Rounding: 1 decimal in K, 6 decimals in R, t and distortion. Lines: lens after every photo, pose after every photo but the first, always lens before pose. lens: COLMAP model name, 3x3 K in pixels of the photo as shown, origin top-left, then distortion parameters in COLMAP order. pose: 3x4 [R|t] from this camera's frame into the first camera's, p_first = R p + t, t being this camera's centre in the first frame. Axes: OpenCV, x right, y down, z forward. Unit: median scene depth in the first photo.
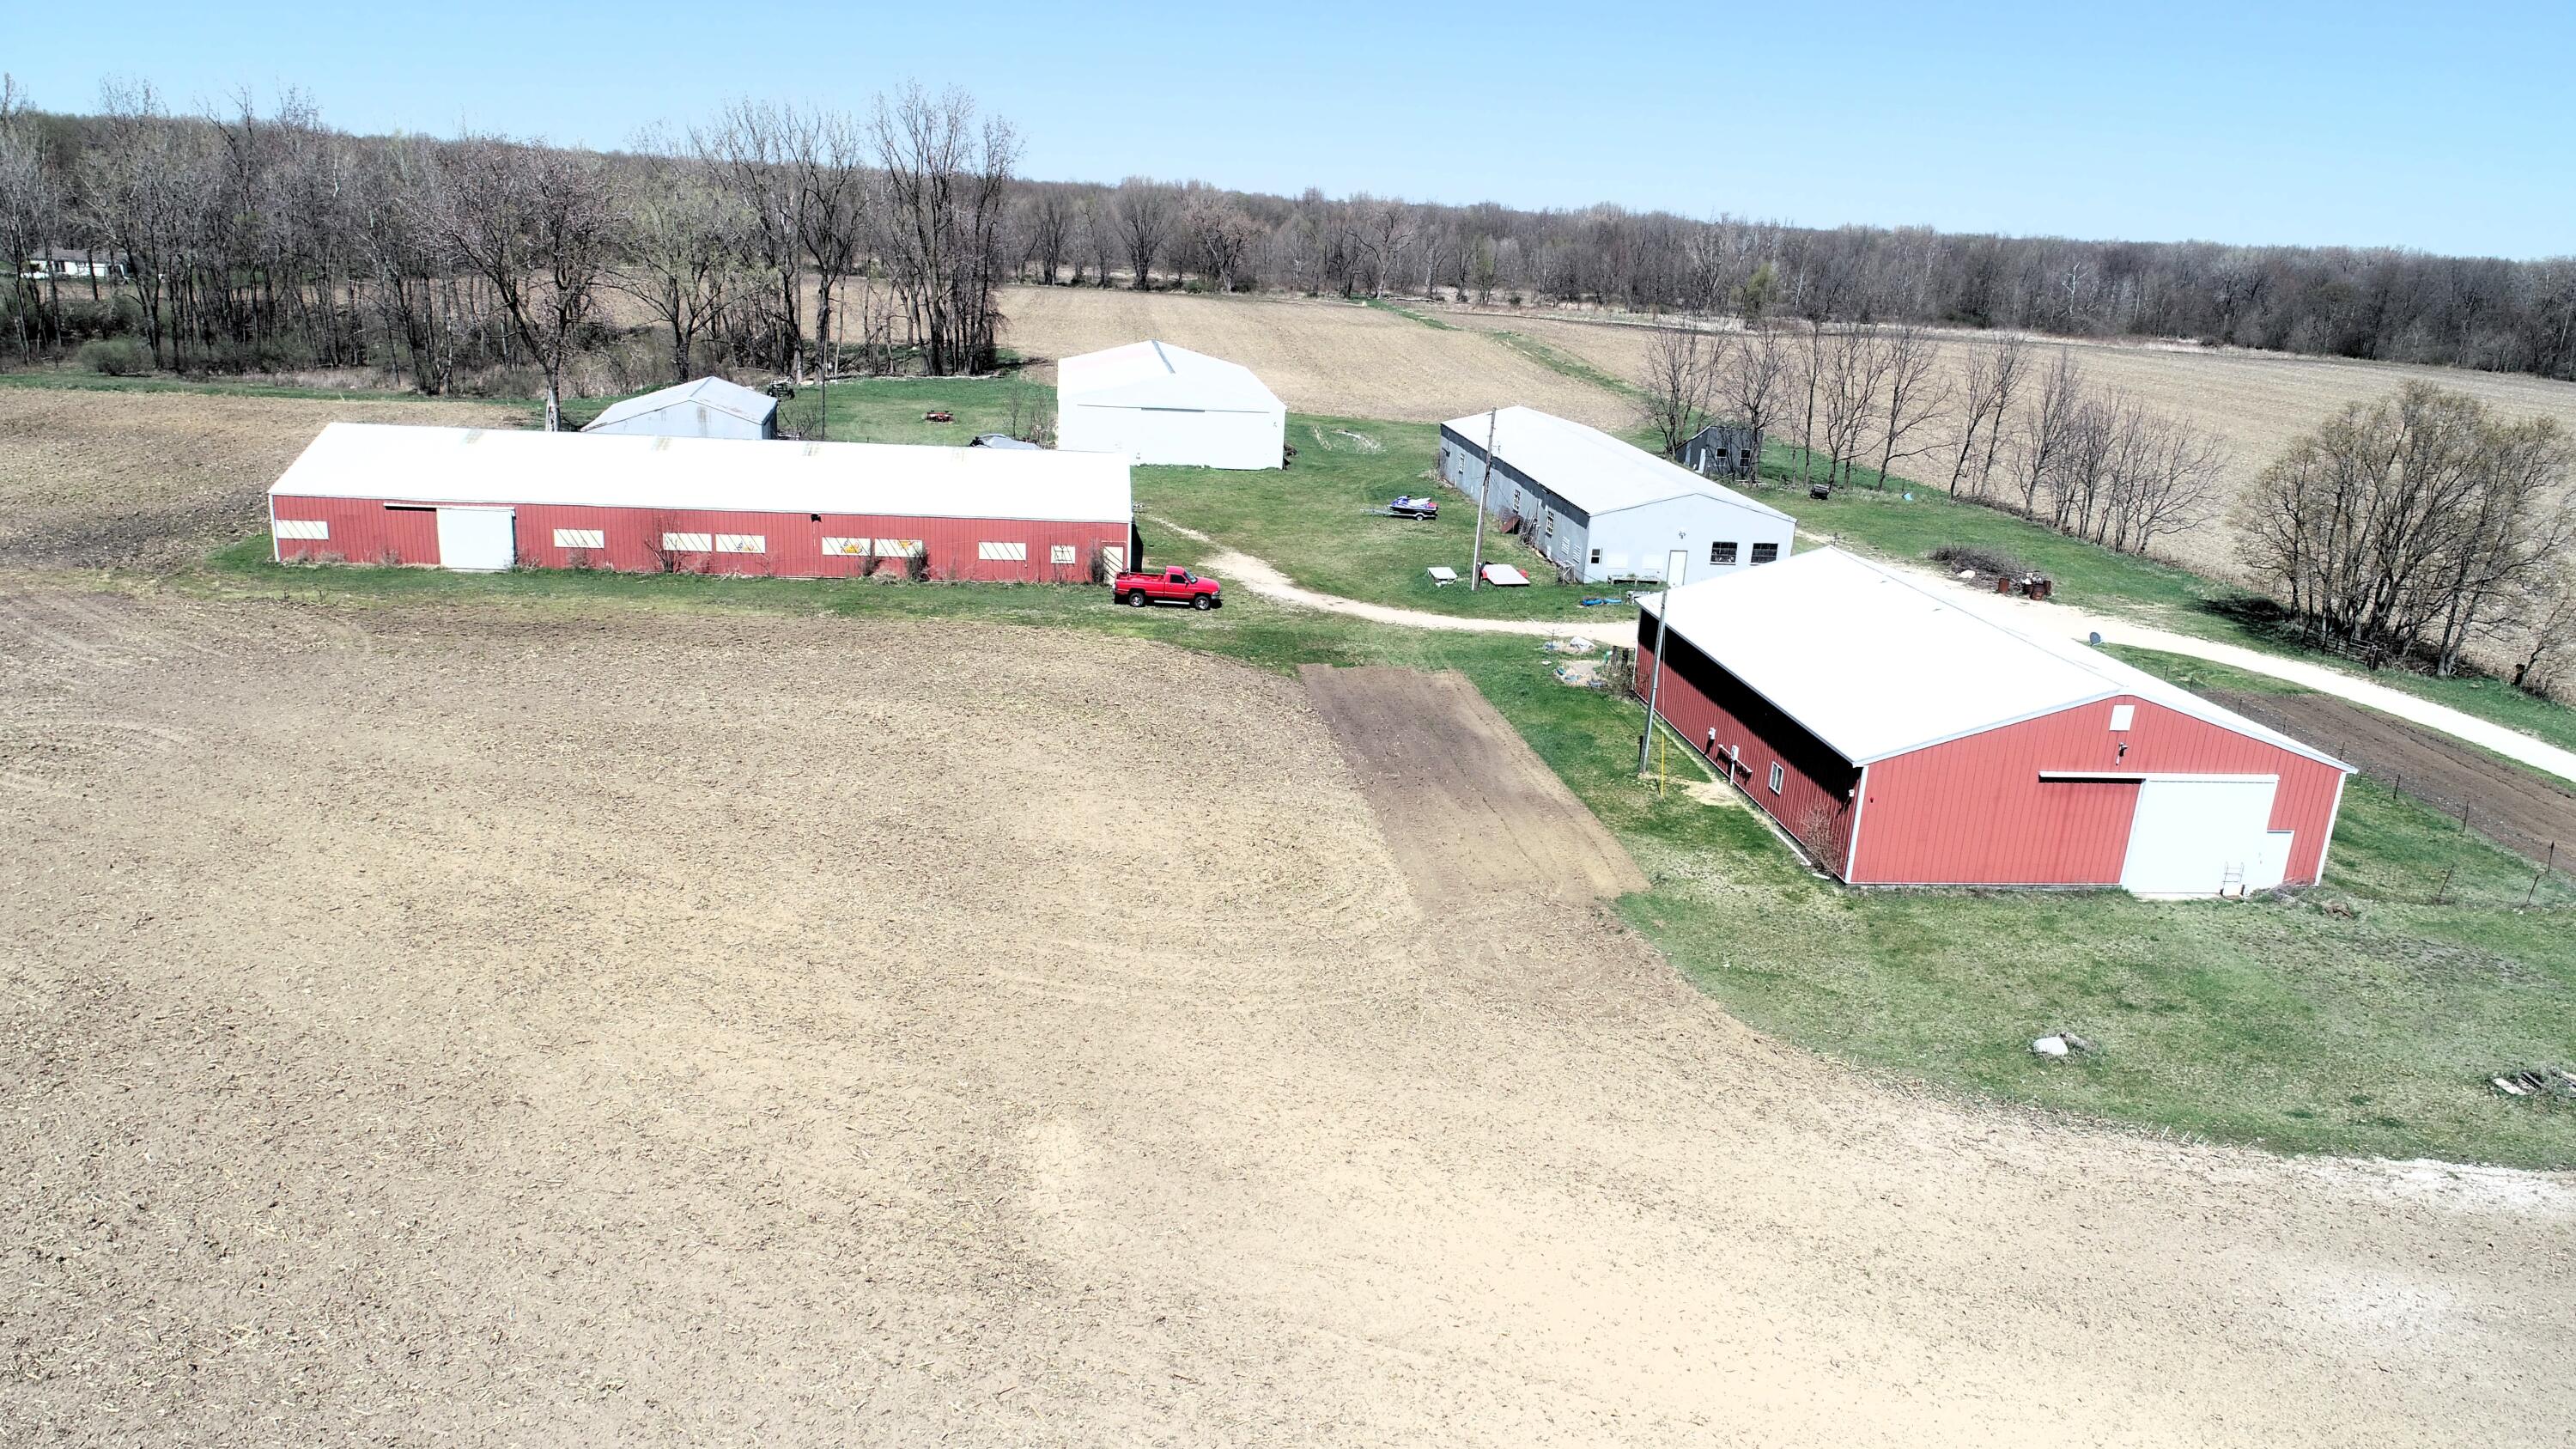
lens RADIAL K [[1725.3, 0, 1299.1], [0, 1725.3, 734.0], [0, 0, 1]] dist [-0.006846, 0.003542]
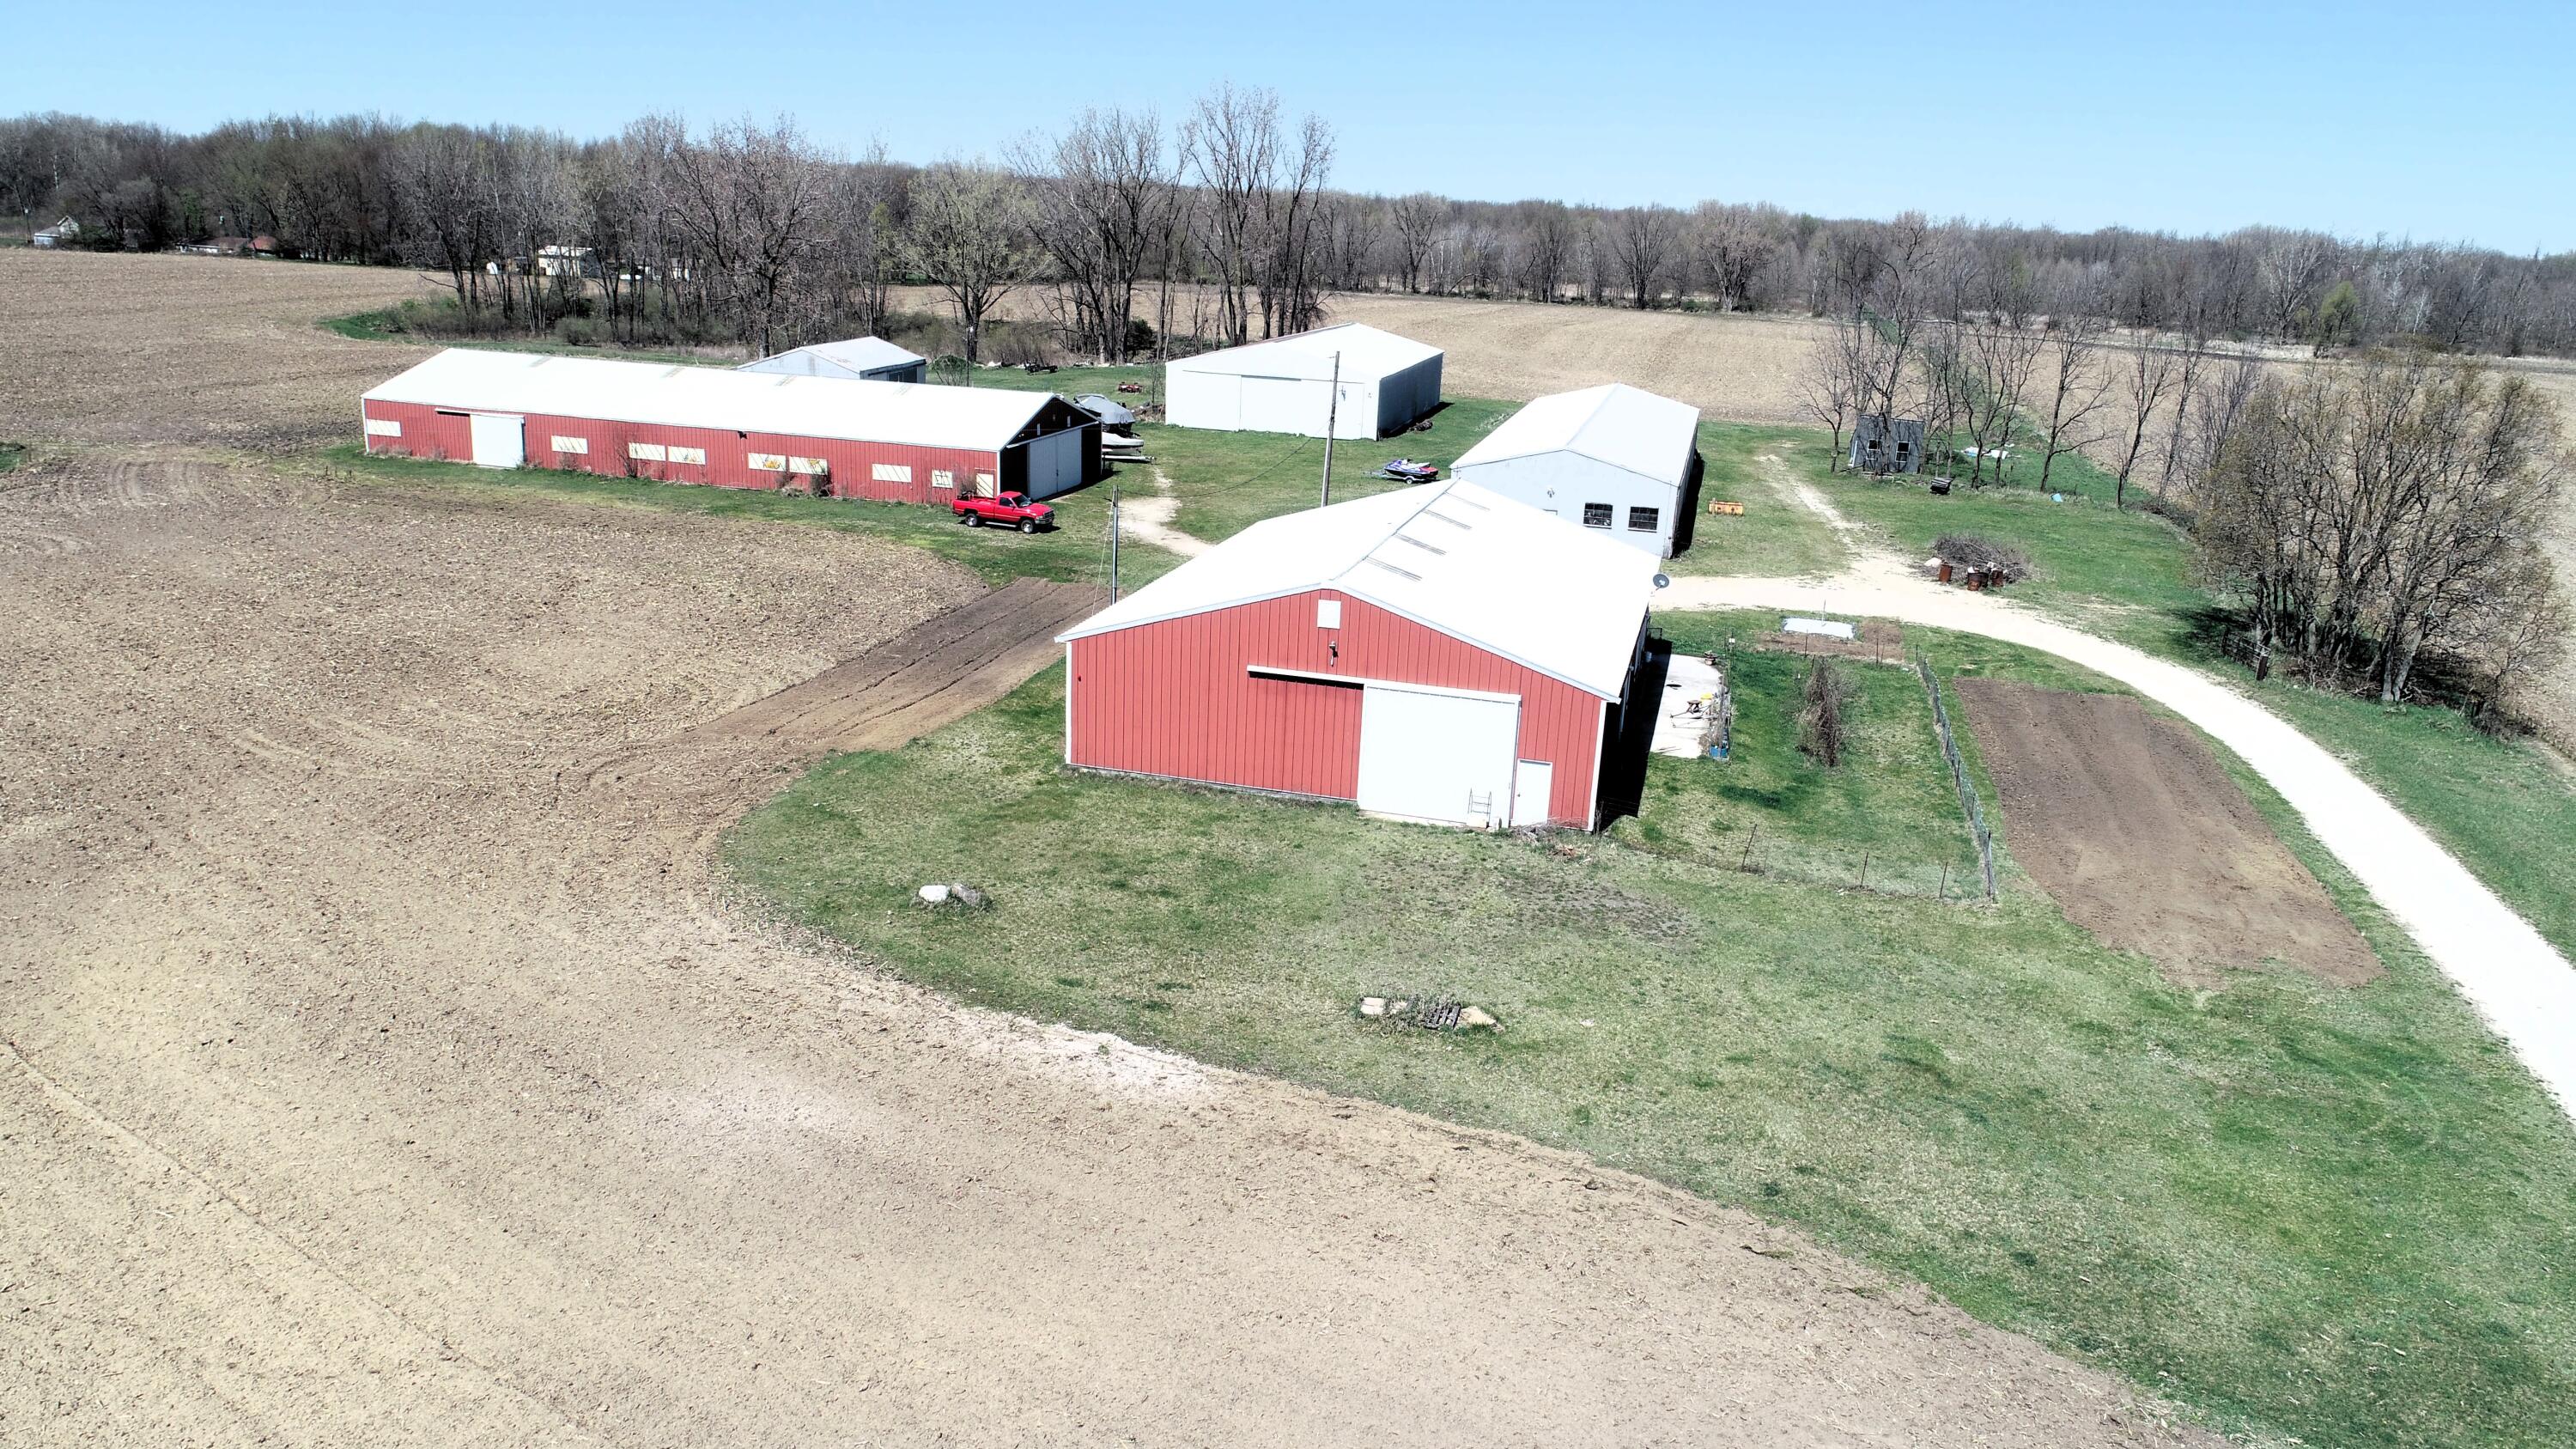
lens RADIAL K [[1725.3, 0, 1285.2], [0, 1725.3, 721.1], [0, 0, 1]] dist [-0.006846, 0.003542]
pose [[0.929734, 0.092838, -0.356337, 0.487630], [-0.102391, 0.994712, -0.007998, 0.035690], [0.353710, 0.043922, 0.934323, 0.073386]]
